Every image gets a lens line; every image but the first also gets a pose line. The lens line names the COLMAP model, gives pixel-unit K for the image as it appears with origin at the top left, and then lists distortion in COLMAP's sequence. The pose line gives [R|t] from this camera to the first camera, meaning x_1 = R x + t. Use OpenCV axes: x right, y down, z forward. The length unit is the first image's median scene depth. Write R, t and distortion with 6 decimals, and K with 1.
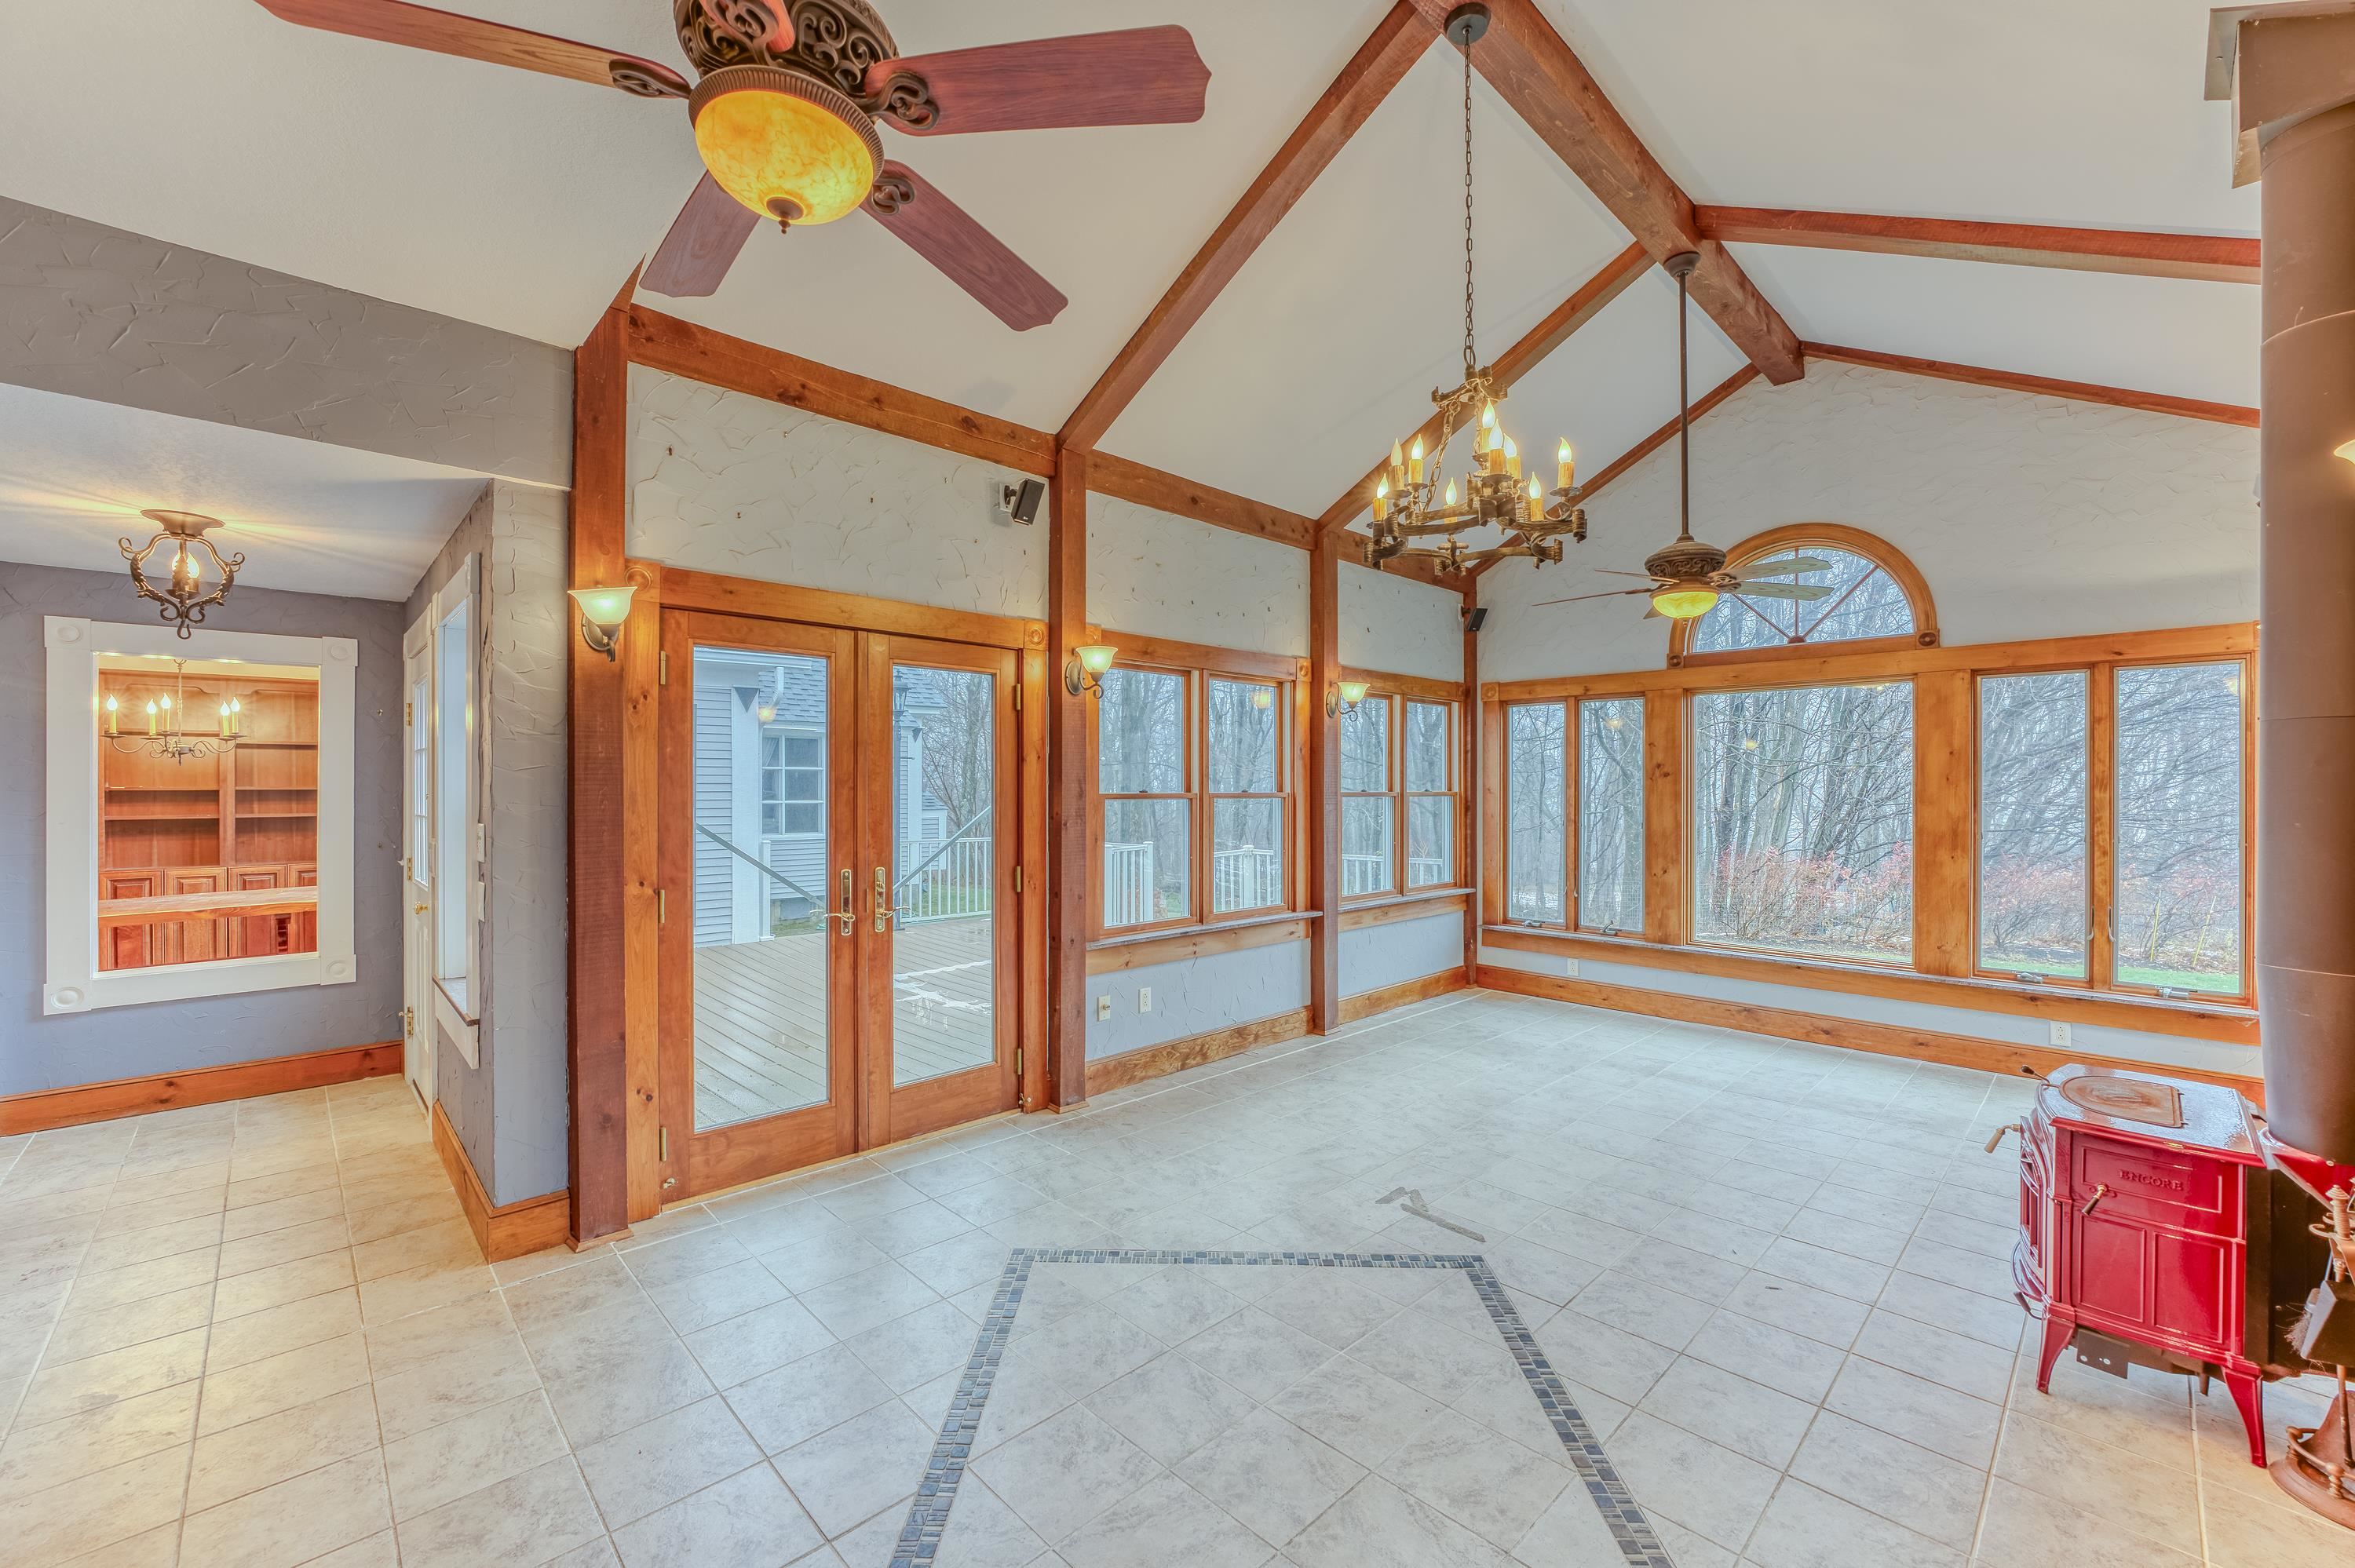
lens RADIAL K [[943.7, 0, 1169.0], [0, 943.7, 787.6], [0, 0, 1]] dist [-0.023165, -0.000191]
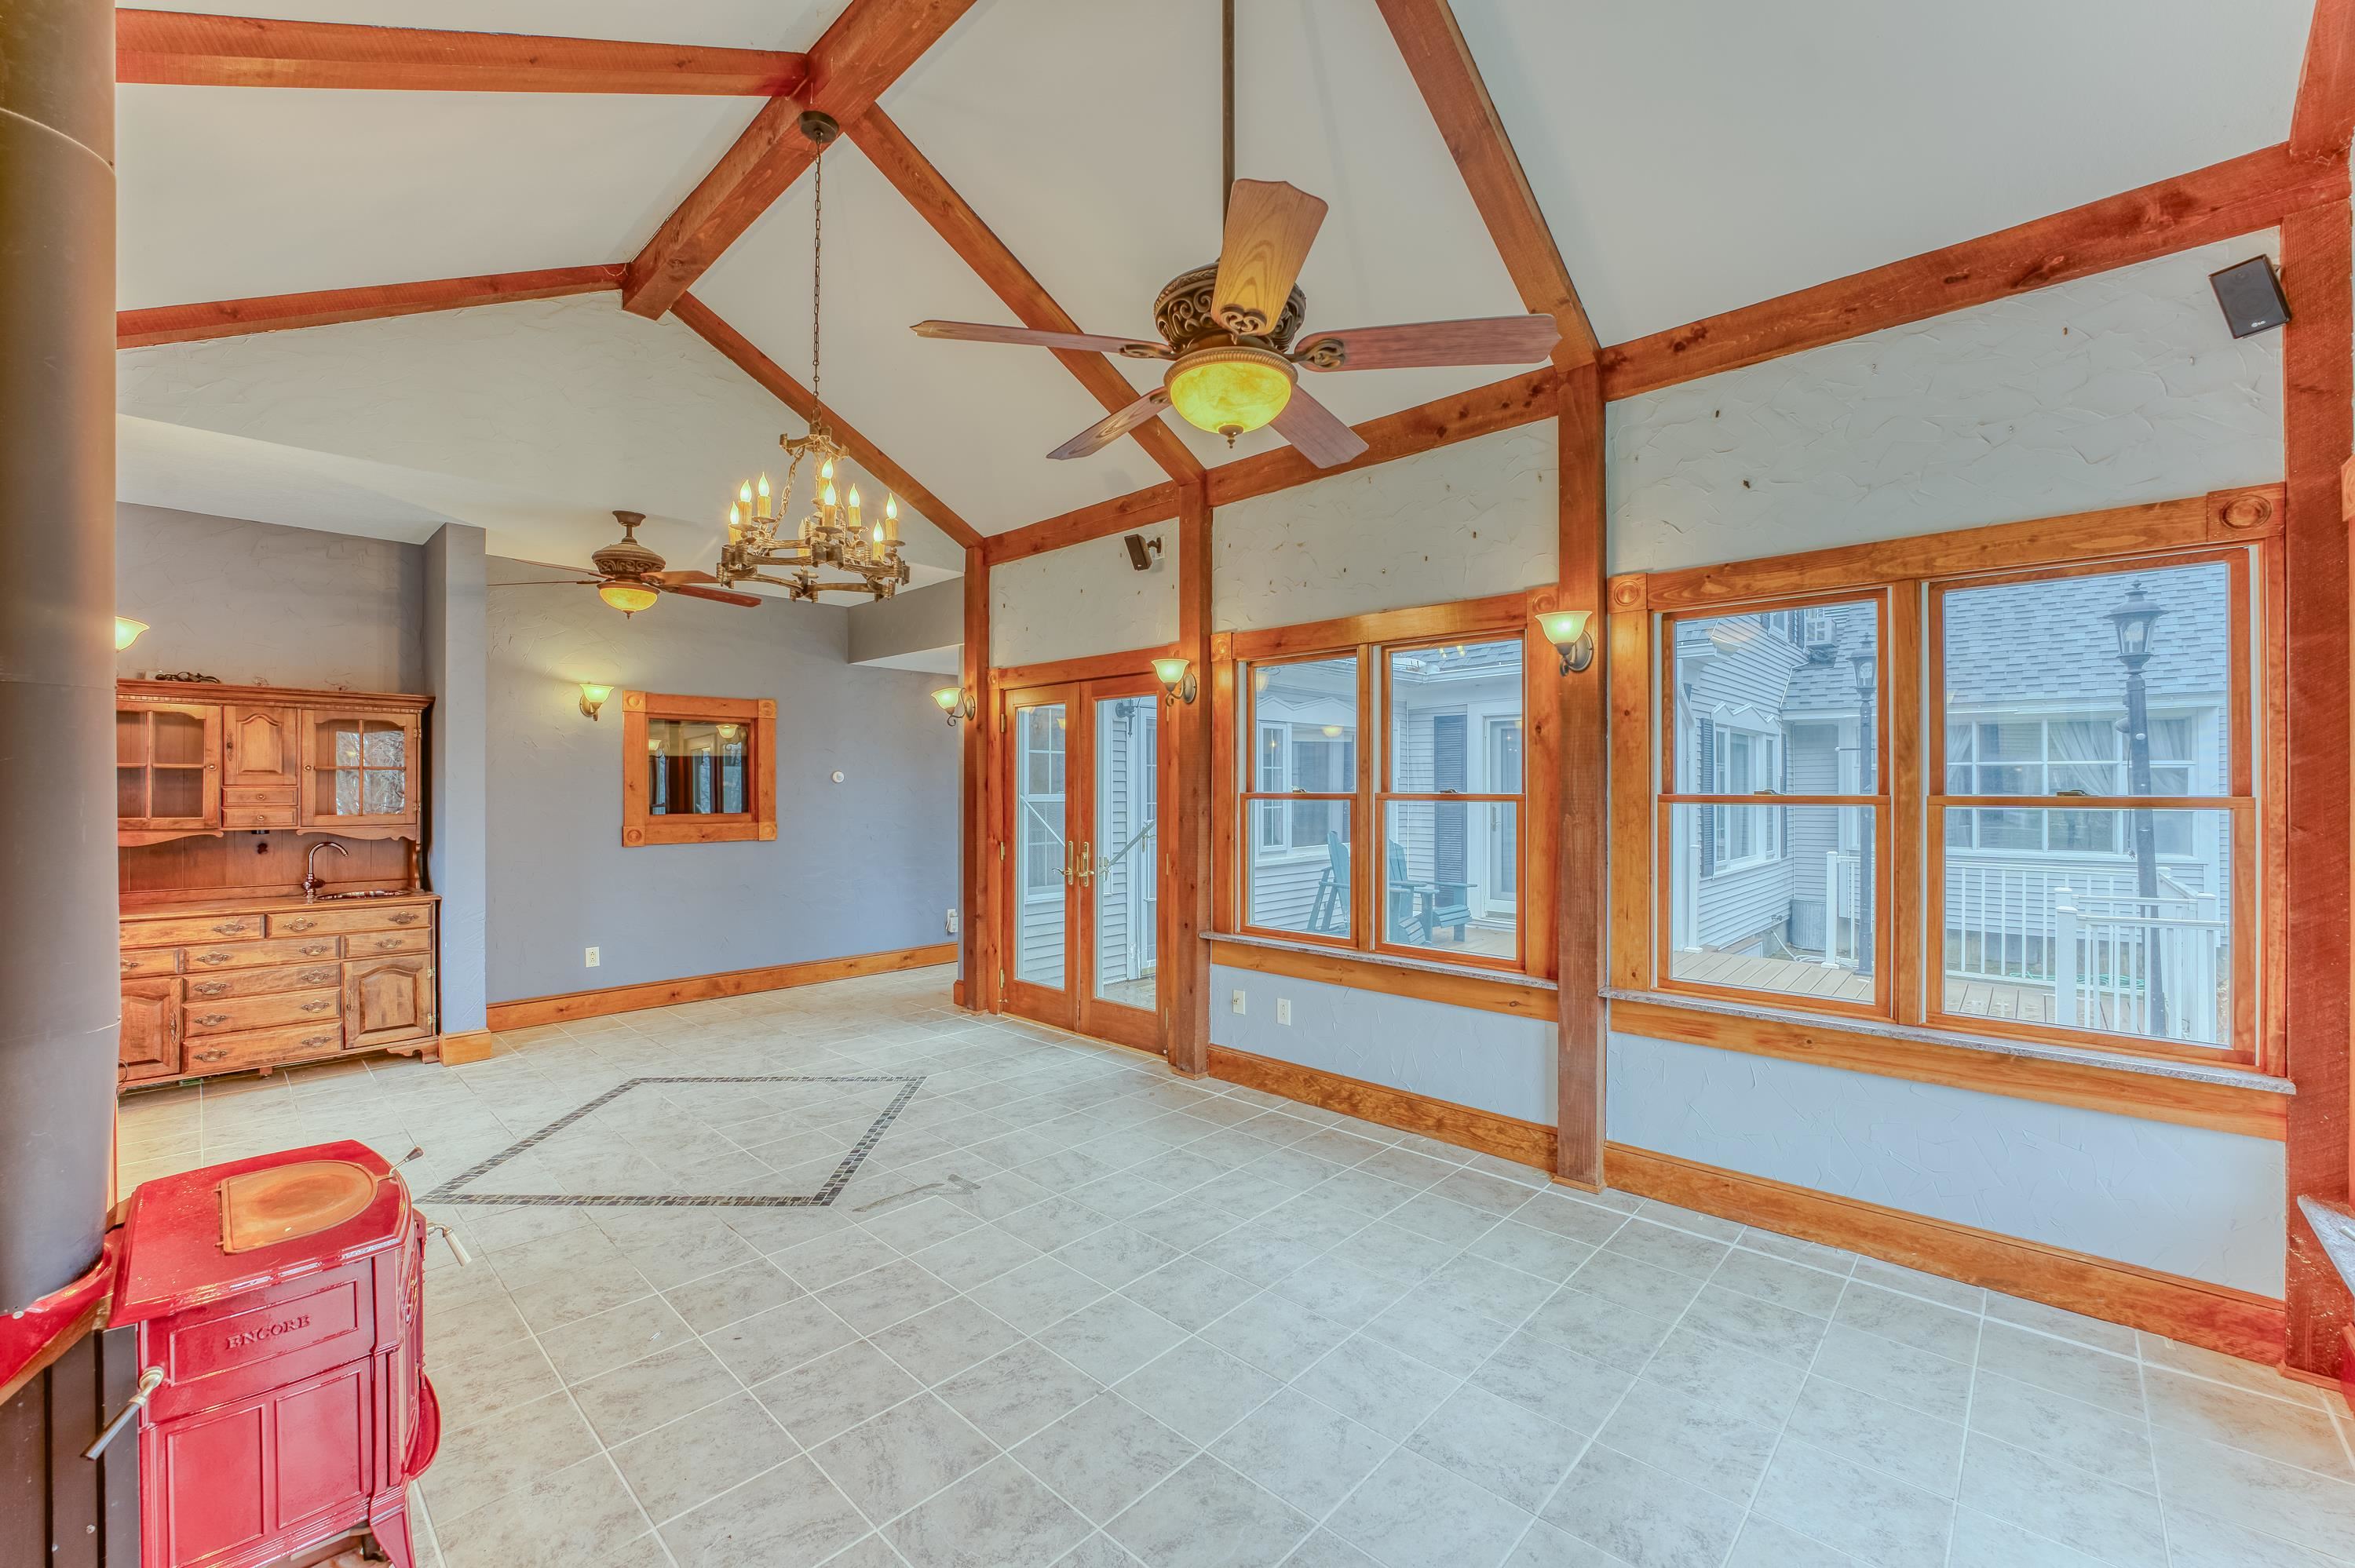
lens RADIAL K [[943.7, 0, 1169.3], [0, 943.7, 782.1], [0, 0, 1]] dist [-0.023165, -0.000191]
pose [[0.050486, -0.006837, -0.998701, 1.058049], [-0.001832, 0.999974, -0.006938, 0.002941], [0.998723, 0.002180, 0.050472, 0.970133]]
